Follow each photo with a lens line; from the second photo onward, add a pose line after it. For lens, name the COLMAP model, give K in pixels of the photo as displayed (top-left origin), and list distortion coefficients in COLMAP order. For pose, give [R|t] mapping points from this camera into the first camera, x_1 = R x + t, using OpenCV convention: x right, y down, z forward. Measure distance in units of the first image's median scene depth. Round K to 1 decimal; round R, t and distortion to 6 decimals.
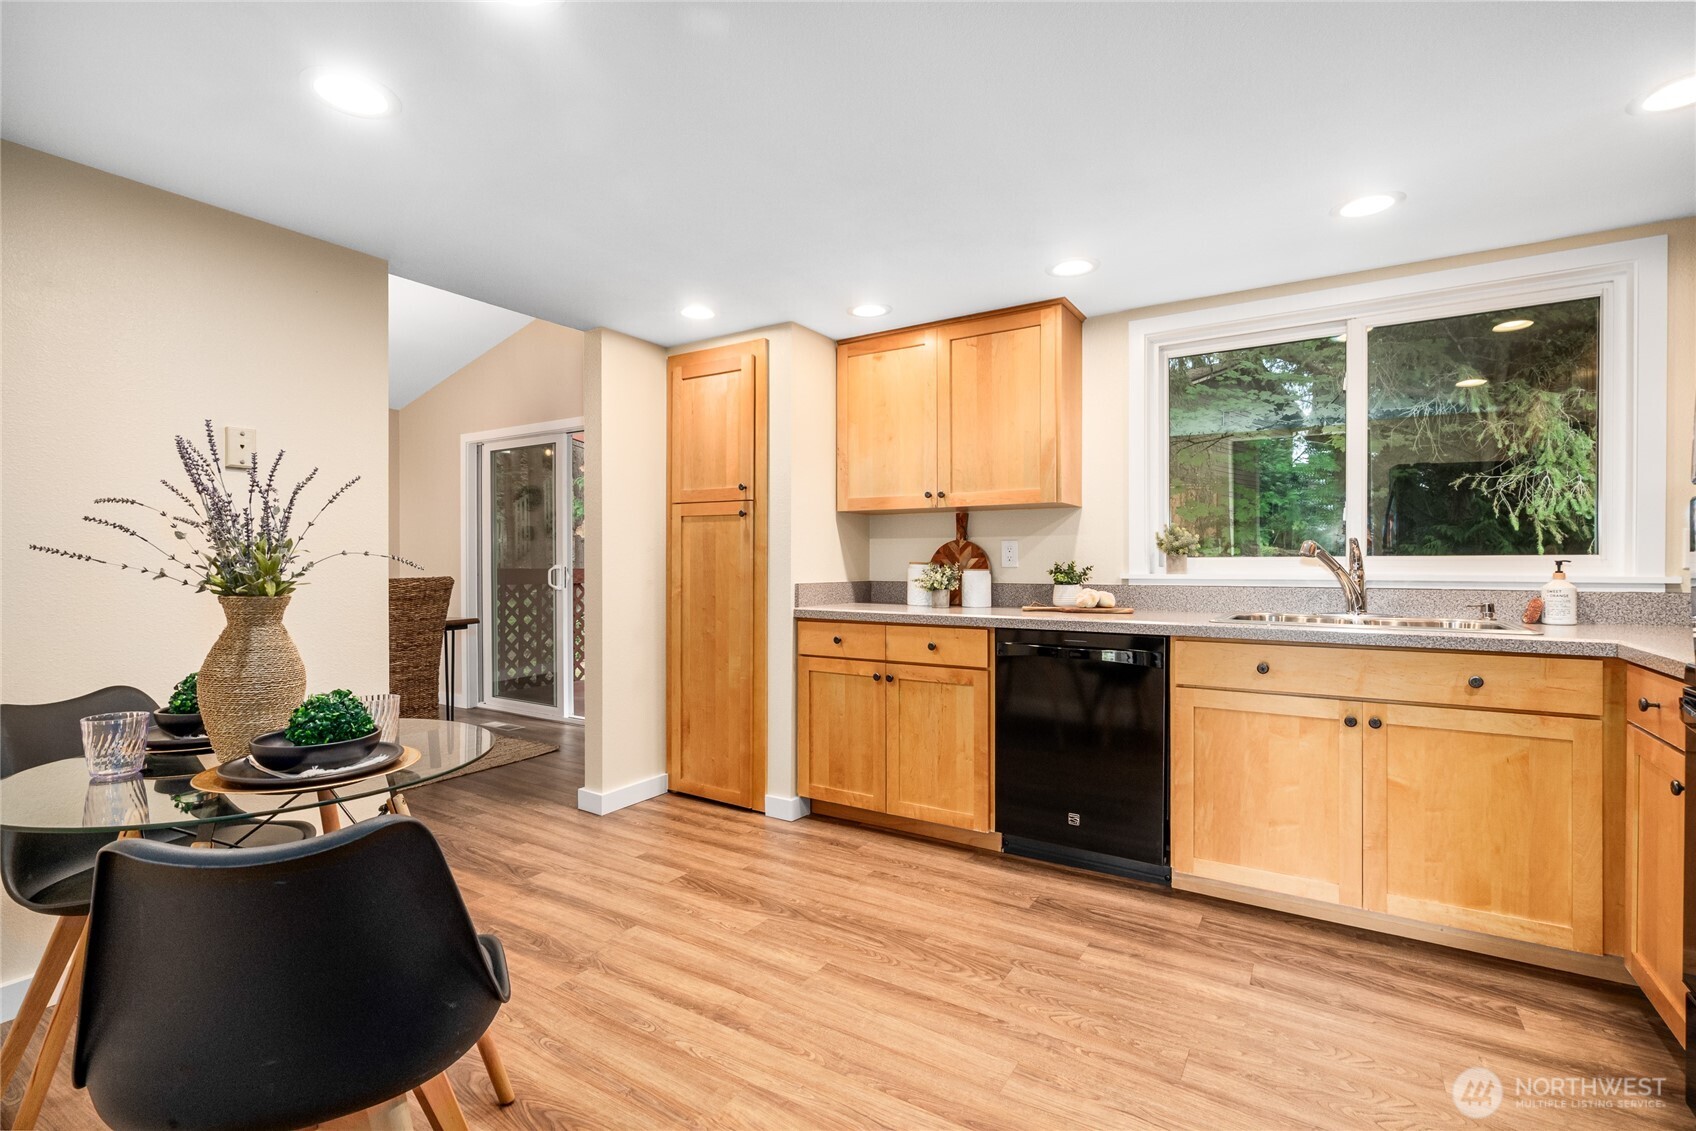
lens RADIAL K [[781.2, 0, 827.1], [0, 781.2, 567.1], [0, 0, 1]] dist [-0.005304, 0.002458]
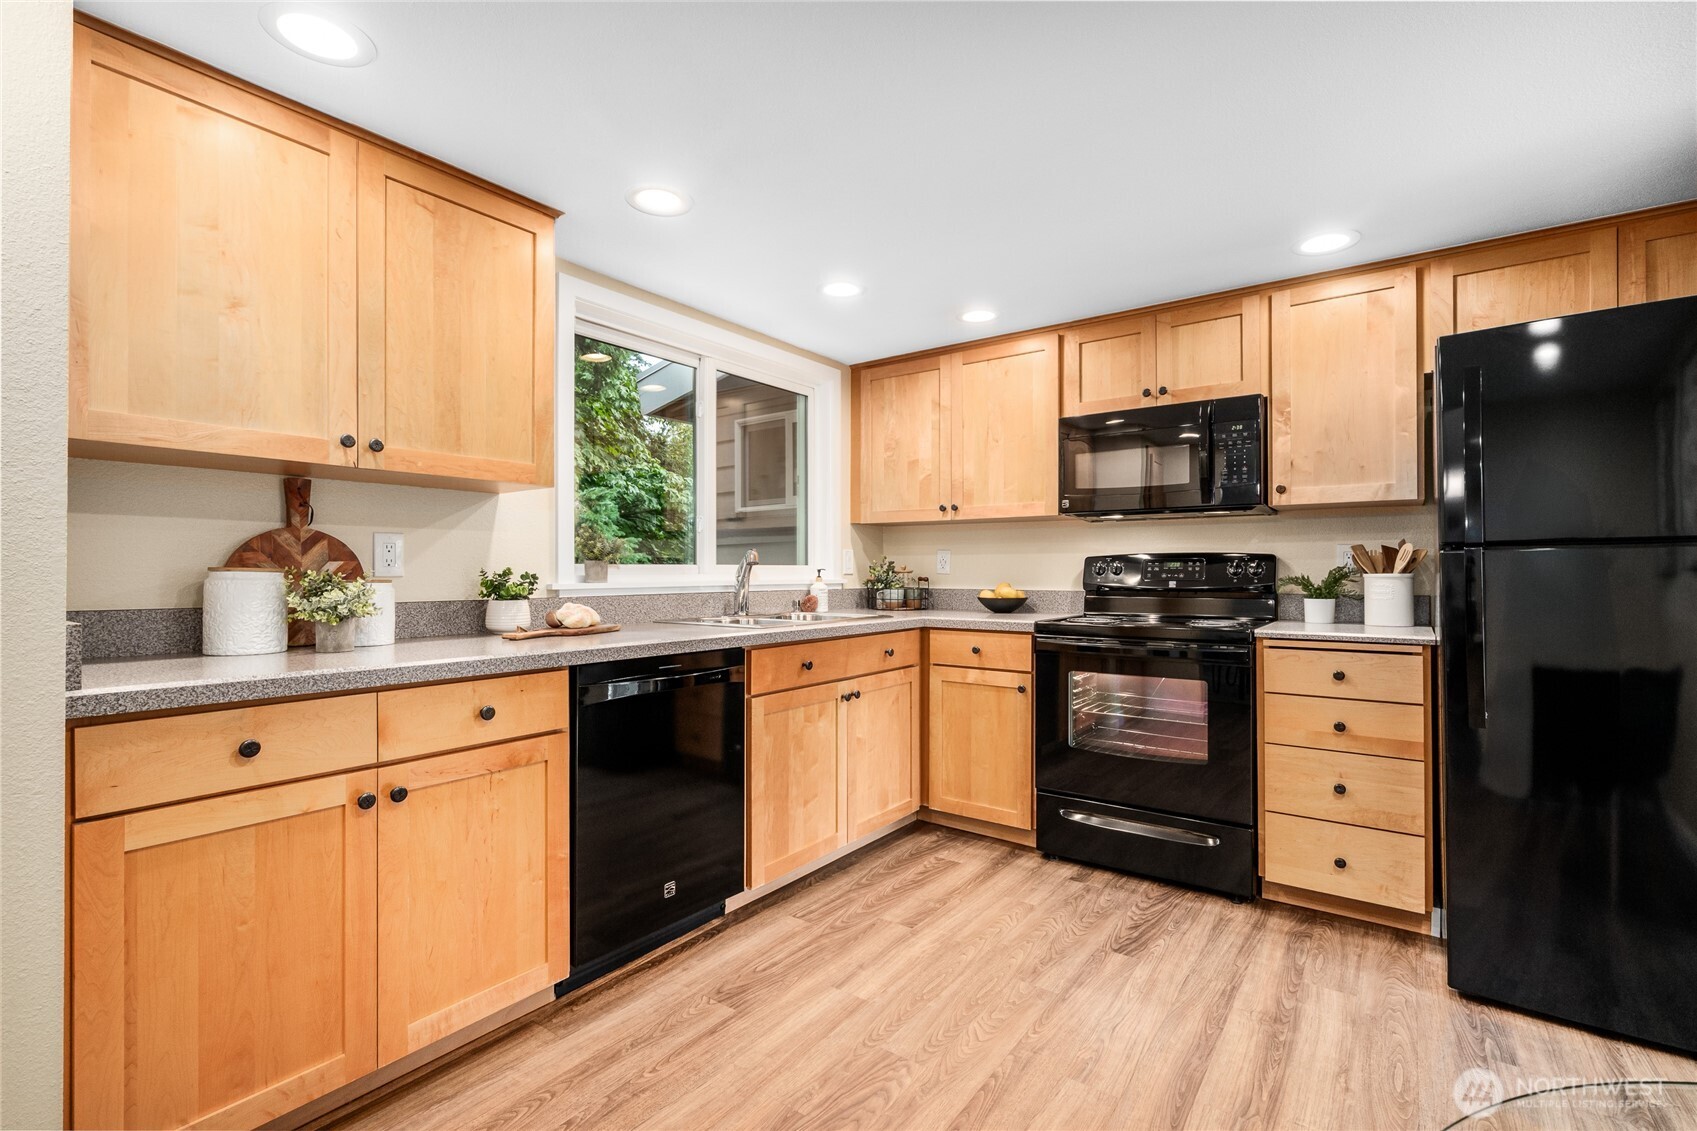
lens RADIAL K [[781.7, 0, 845.4], [0, 781.7, 565.0], [0, 0, 1]] dist [-0.005304, 0.002458]
pose [[0.036934, 0.008900, 0.999278, -0.438025], [0.005181, 0.999945, -0.009098, -0.001549], [-0.999304, 0.005513, 0.036886, 0.718506]]
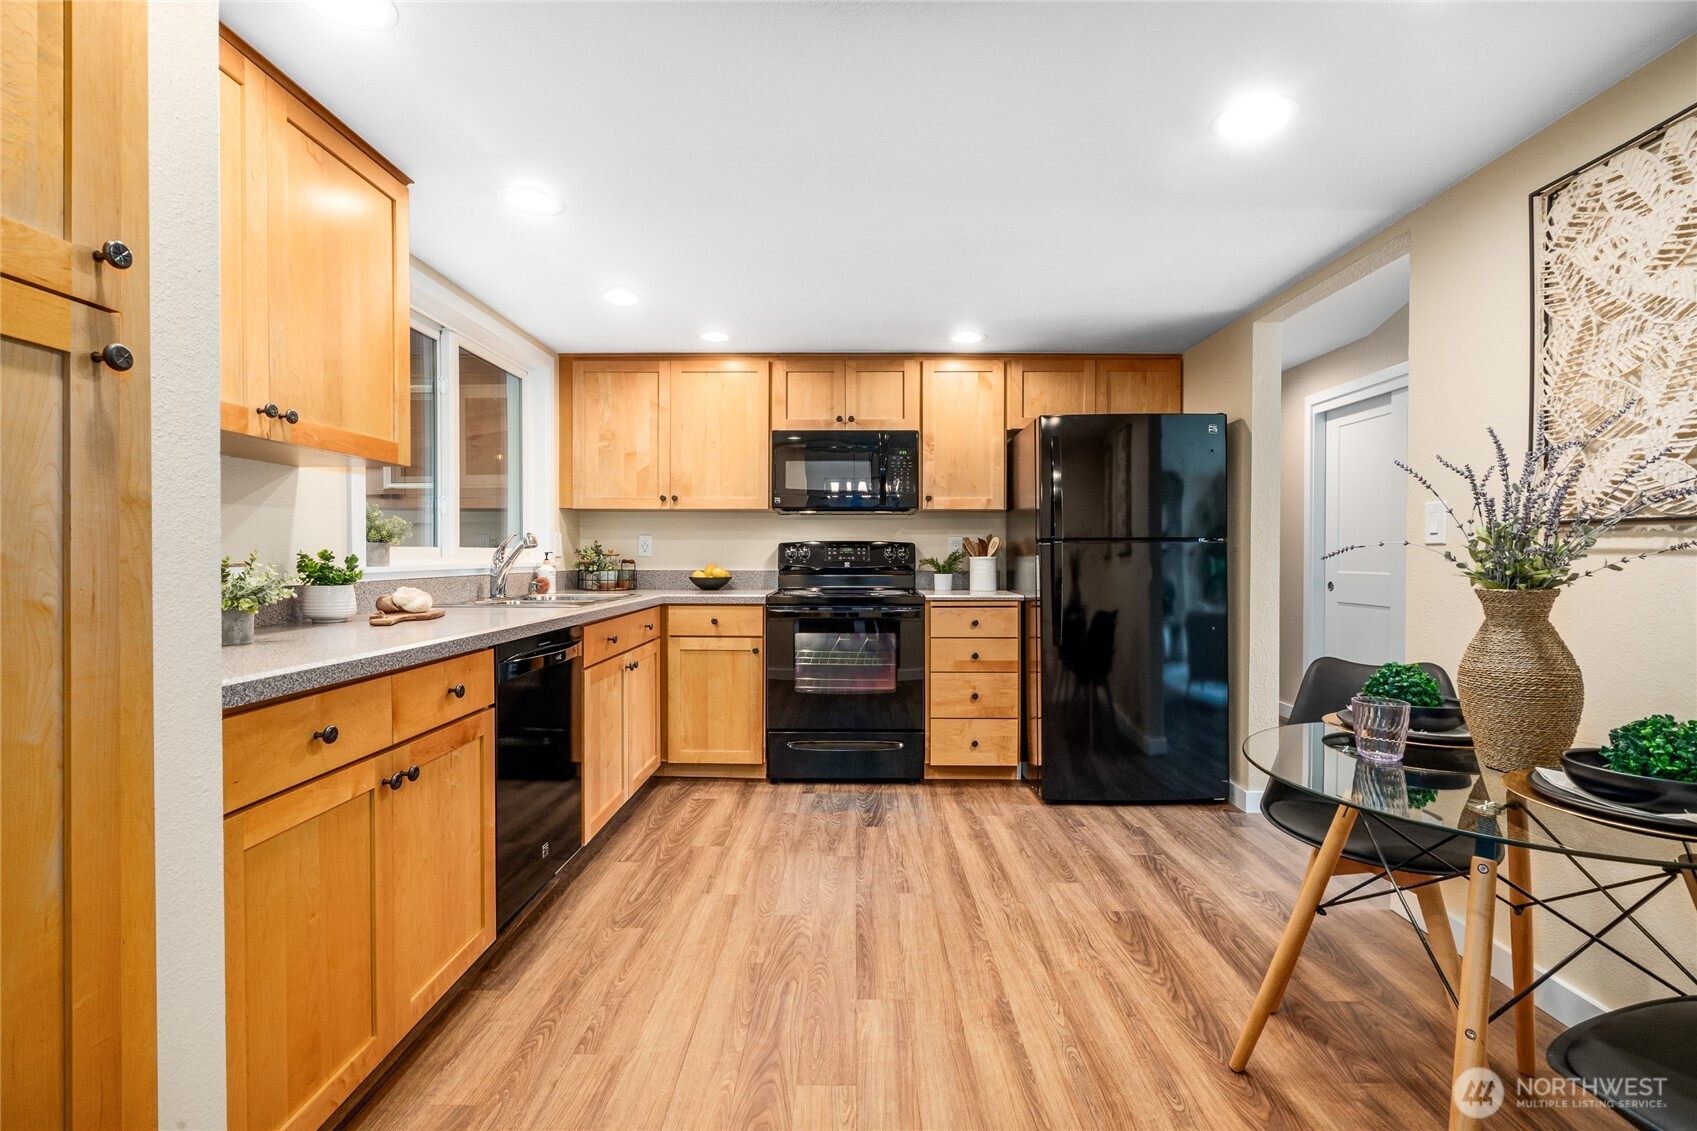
lens RADIAL K [[781.7, 0, 859.0], [0, 781.7, 565.2], [0, 0, 1]] dist [-0.005304, 0.002458]
pose [[-0.563614, -0.010822, 0.825967, -0.535186], [0.002987, 0.999881, 0.015138, -0.003304], [-0.826033, 0.010999, -0.563515, 1.090478]]
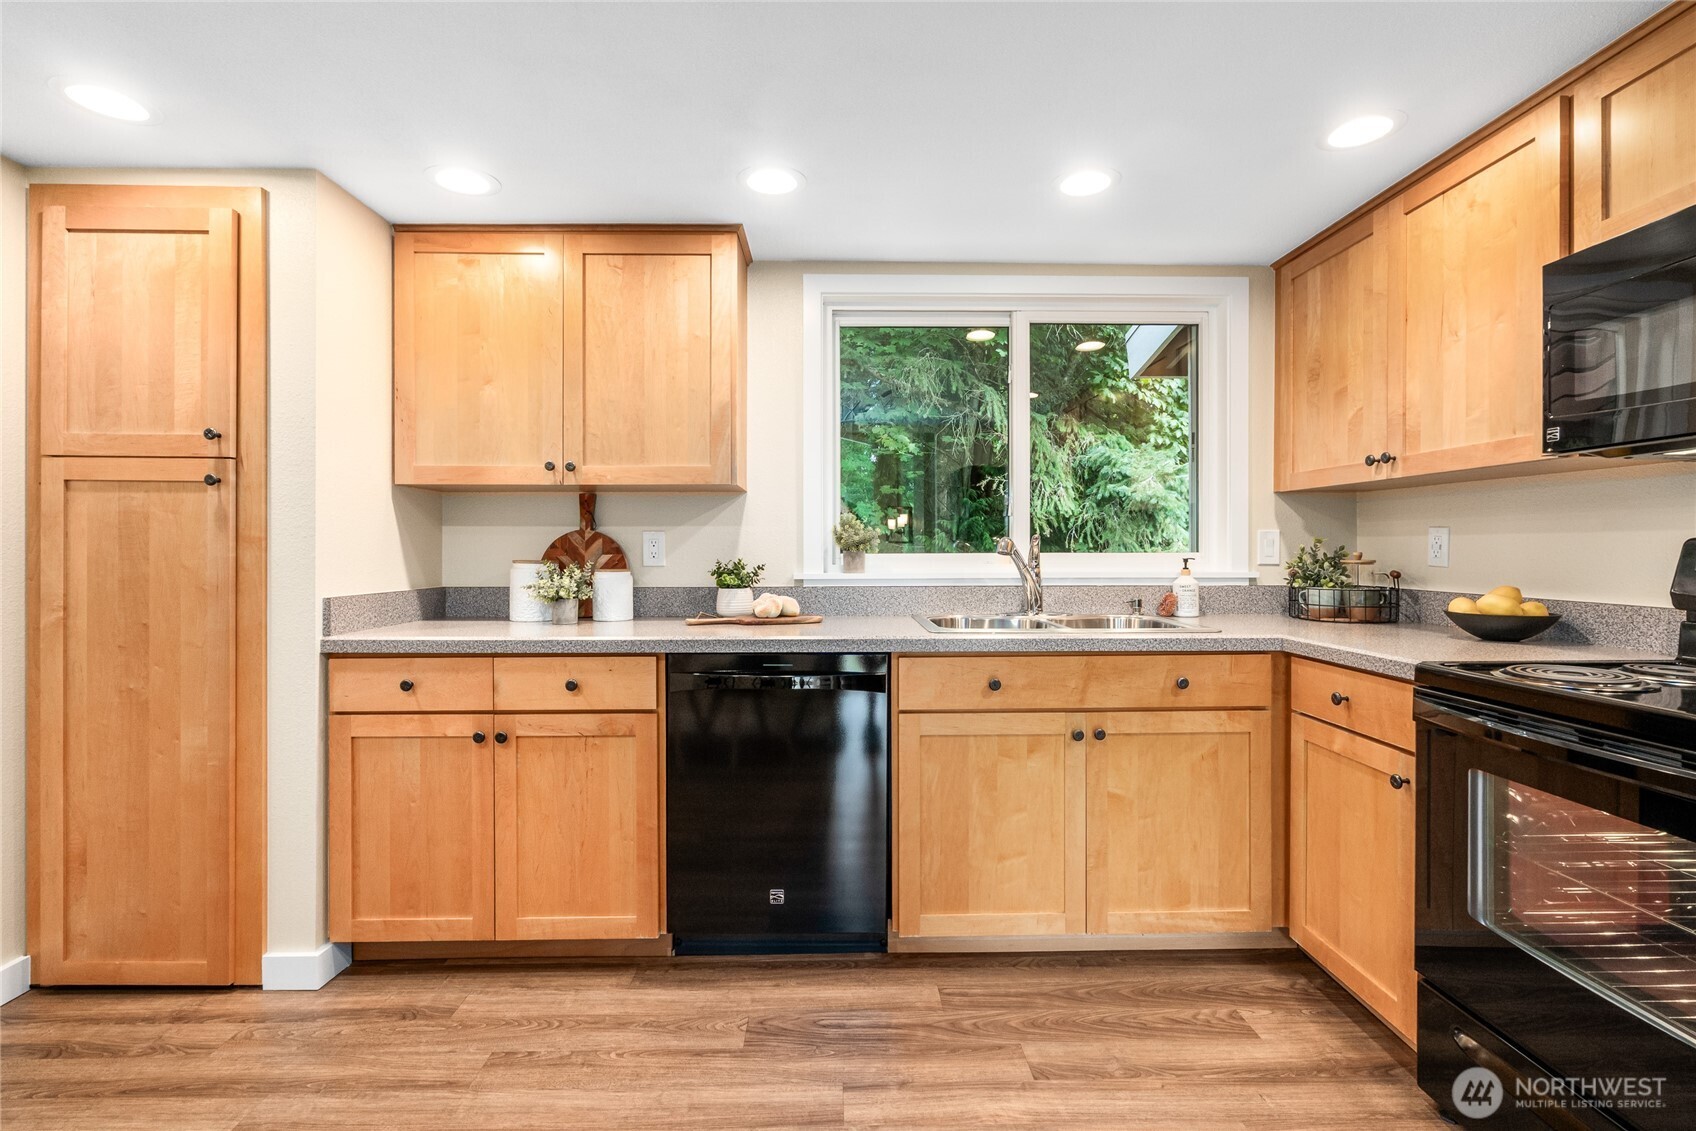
lens RADIAL K [[781.2, 0, 849.6], [0, 781.2, 549.6], [0, 0, 1]] dist [-0.005304, 0.002458]
pose [[0.820750, -0.002166, 0.571283, -0.058482], [0.004559, 0.999986, -0.002758, -0.015309], [-0.571269, 0.004868, 0.820749, 0.295991]]
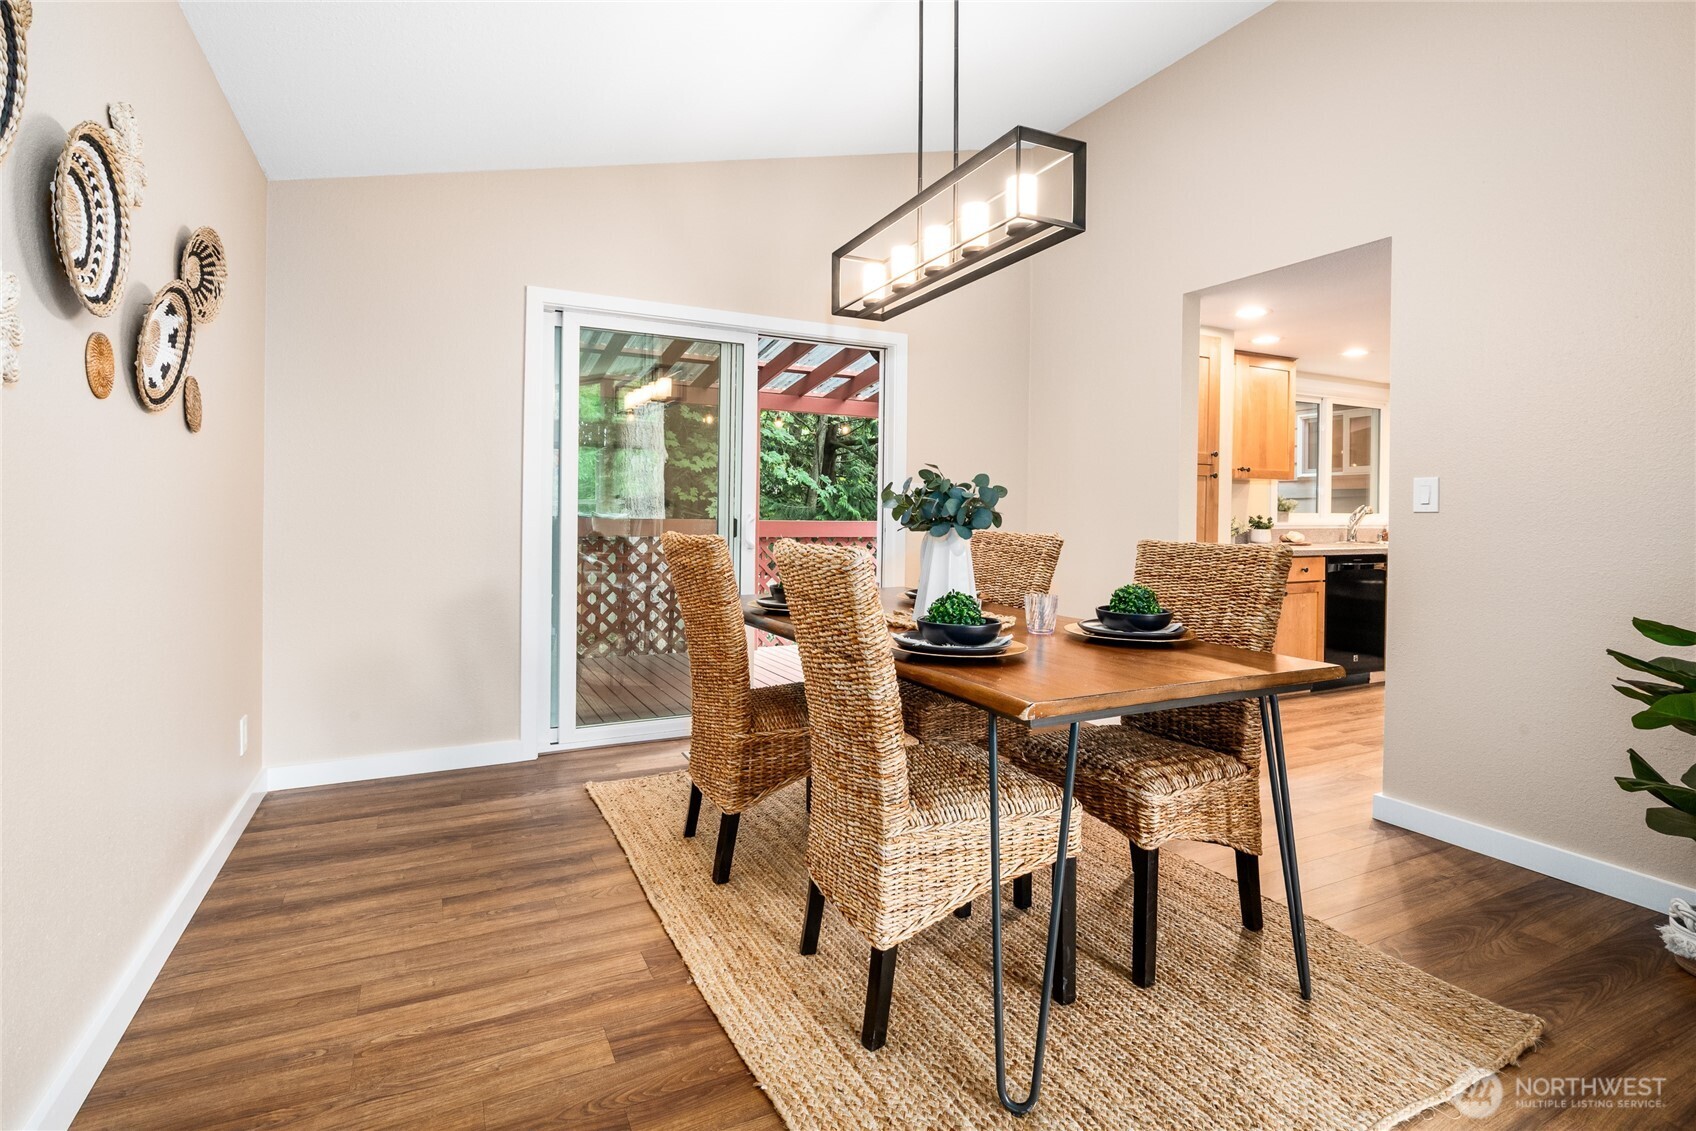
lens RADIAL K [[781.2, 0, 800.8], [0, 781.2, 521.1], [0, 0, 1]] dist [-0.005304, 0.002458]
pose [[0.518598, -0.006112, 0.854996, -1.730325], [-0.005807, 0.999926, 0.010671, -0.006663], [-0.854998, -0.010499, 0.518524, 1.063225]]
